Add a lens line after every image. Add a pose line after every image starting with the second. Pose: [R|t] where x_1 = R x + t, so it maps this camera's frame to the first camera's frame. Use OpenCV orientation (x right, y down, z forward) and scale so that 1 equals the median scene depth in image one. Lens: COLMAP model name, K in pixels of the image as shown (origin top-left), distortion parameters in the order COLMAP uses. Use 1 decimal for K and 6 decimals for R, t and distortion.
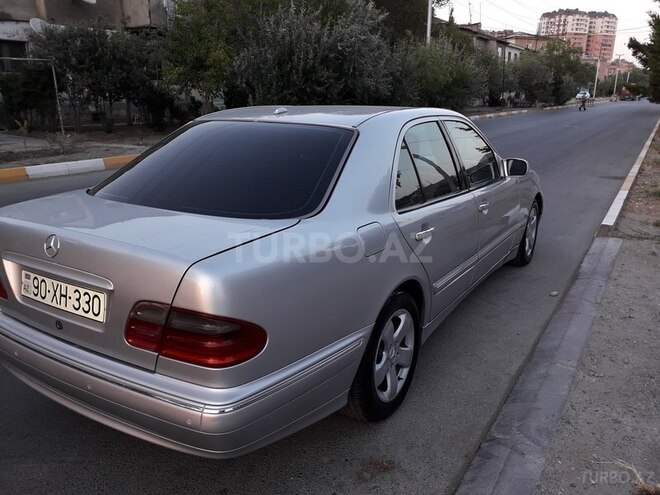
lens RADIAL K [[537.4, 0, 330.0], [0, 537.4, 247.5], [0, 0, 1]] dist [0.004179, -0.019309]
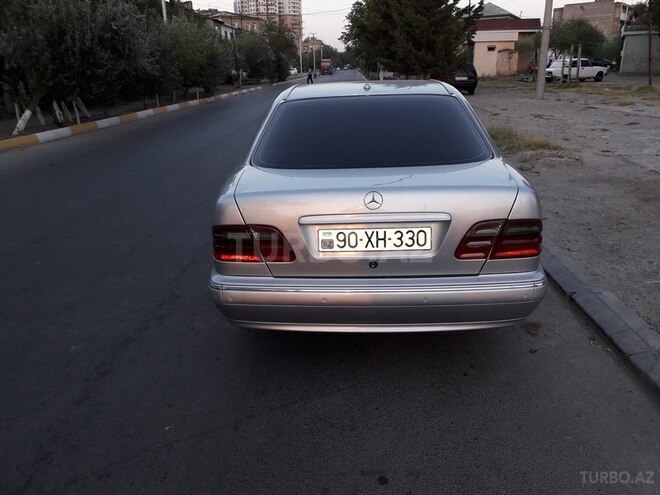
lens RADIAL K [[537.4, 0, 330.0], [0, 537.4, 247.5], [0, 0, 1]] dist [0.004179, -0.019309]
pose [[0.866404, -0.182016, 0.464988, -0.161571], [0.165468, 0.983238, 0.076568, -0.000819], [-0.471131, 0.010602, 0.882000, -0.005425]]
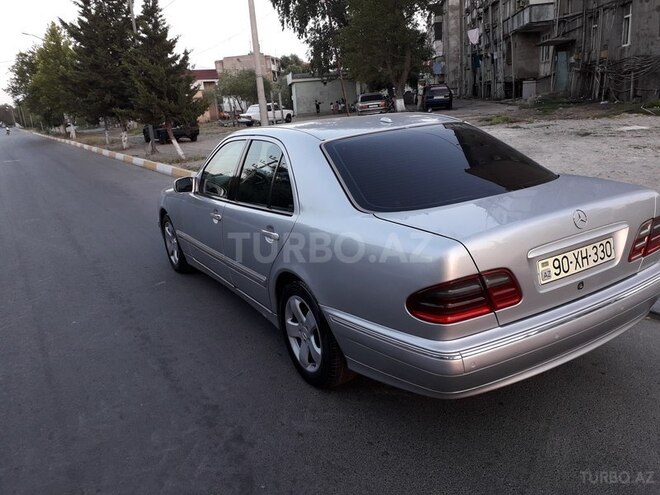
lens RADIAL K [[537.4, 0, 330.0], [0, 537.4, 247.5], [0, 0, 1]] dist [0.004179, -0.019309]
pose [[0.435903, -0.270771, 0.858296, -0.248268], [0.320310, 0.937900, 0.133208, -0.039251], [-0.841065, 0.216855, 0.495564, 0.119779]]
